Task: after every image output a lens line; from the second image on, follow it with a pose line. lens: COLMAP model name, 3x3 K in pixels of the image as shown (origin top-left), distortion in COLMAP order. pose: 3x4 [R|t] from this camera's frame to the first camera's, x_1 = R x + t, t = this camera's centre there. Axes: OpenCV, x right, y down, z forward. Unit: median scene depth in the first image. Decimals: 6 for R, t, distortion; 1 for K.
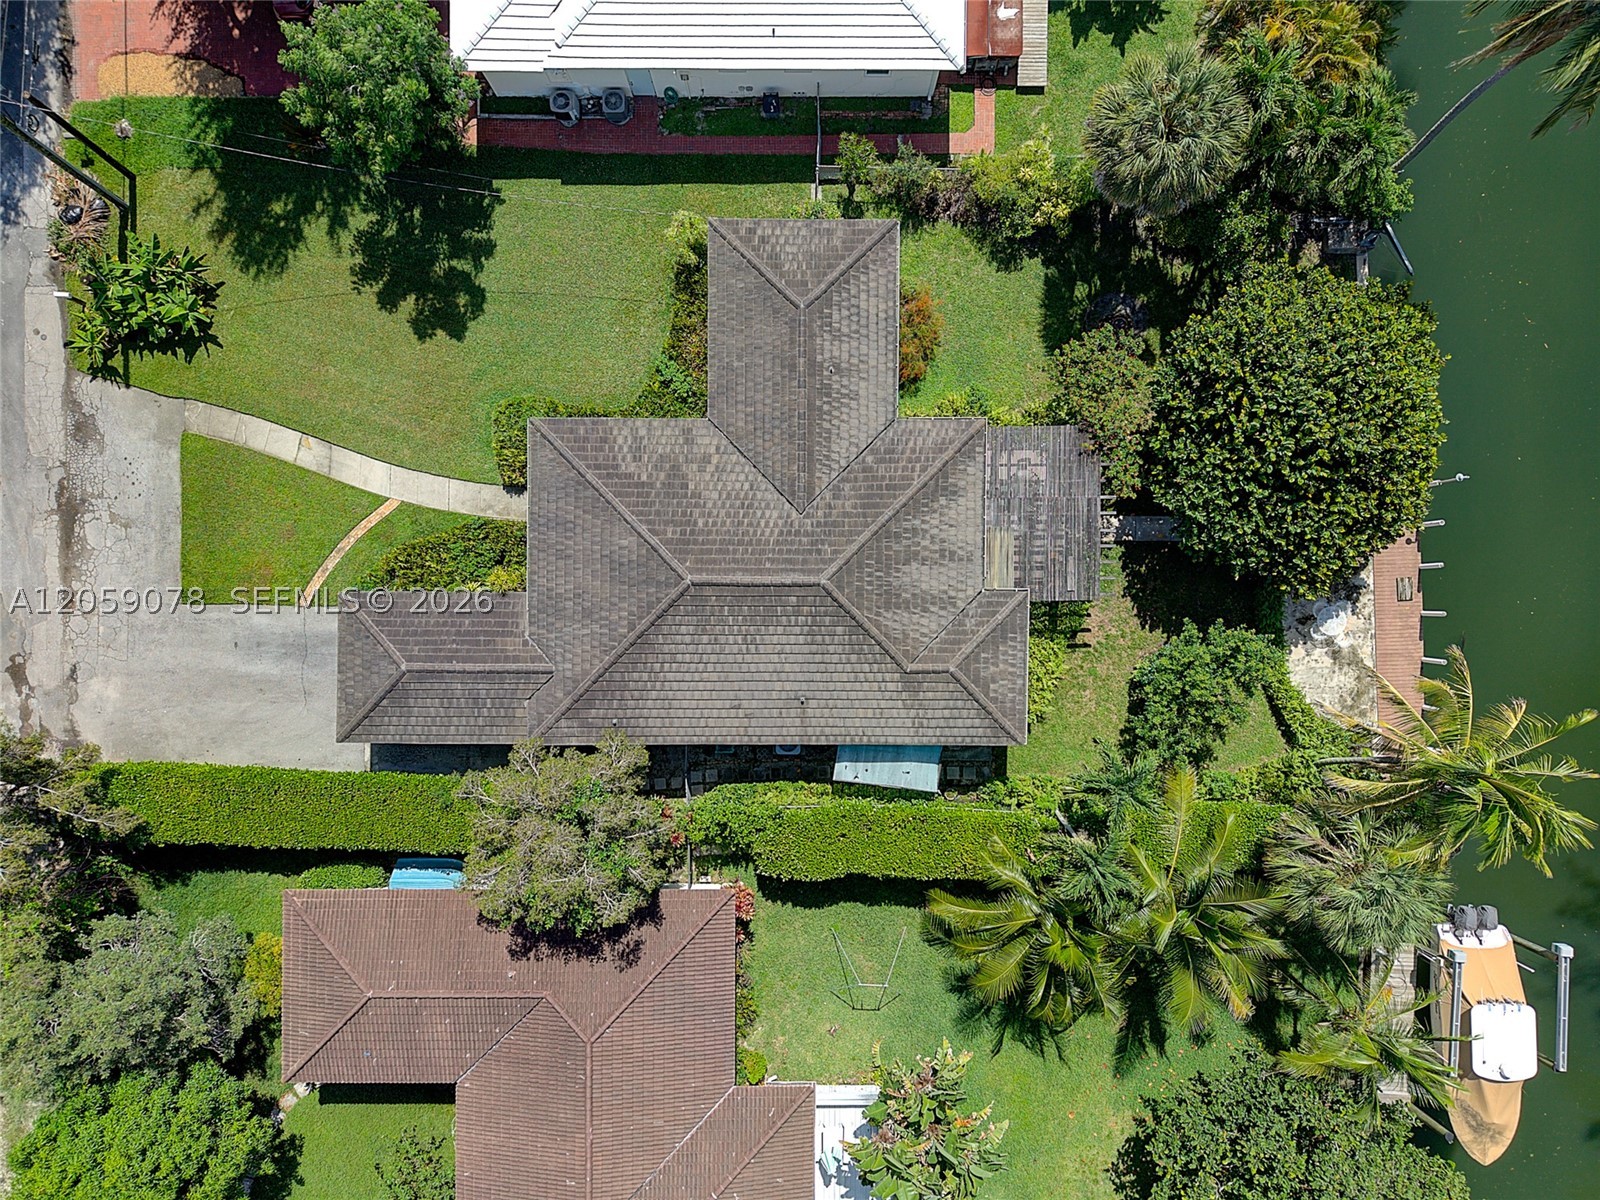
lens RADIAL K [[1066.6, 0, 800.3], [0, 1066.6, 603.9], [0, 0, 1]] dist [0.024049, -0.022432]
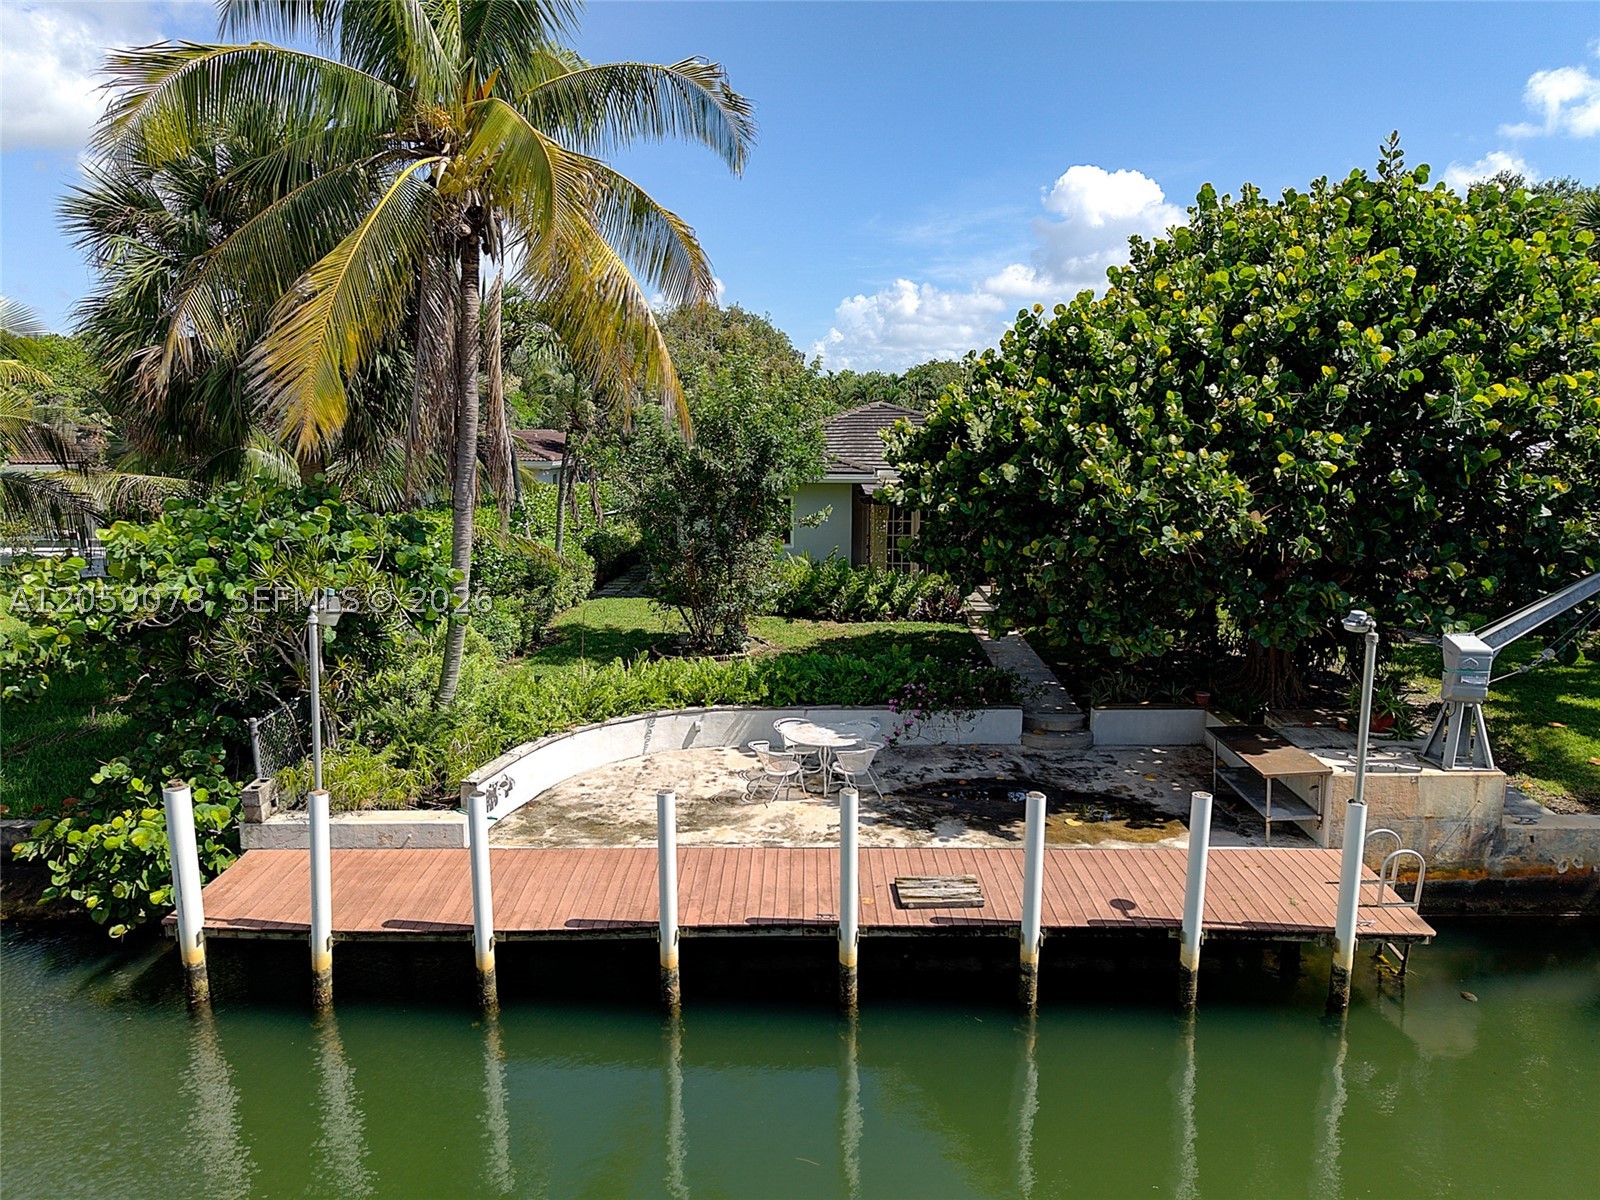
lens RADIAL K [[1066.6, 0, 800.1], [0, 1066.6, 599.0], [0, 0, 1]] dist [0.024049, -0.022432]
pose [[-0.030869, 0.168171, -0.985274, 0.846132], [-0.999494, -0.012741, 0.029140, 0.015069], [-0.007653, 0.985675, 0.168479, 0.908782]]
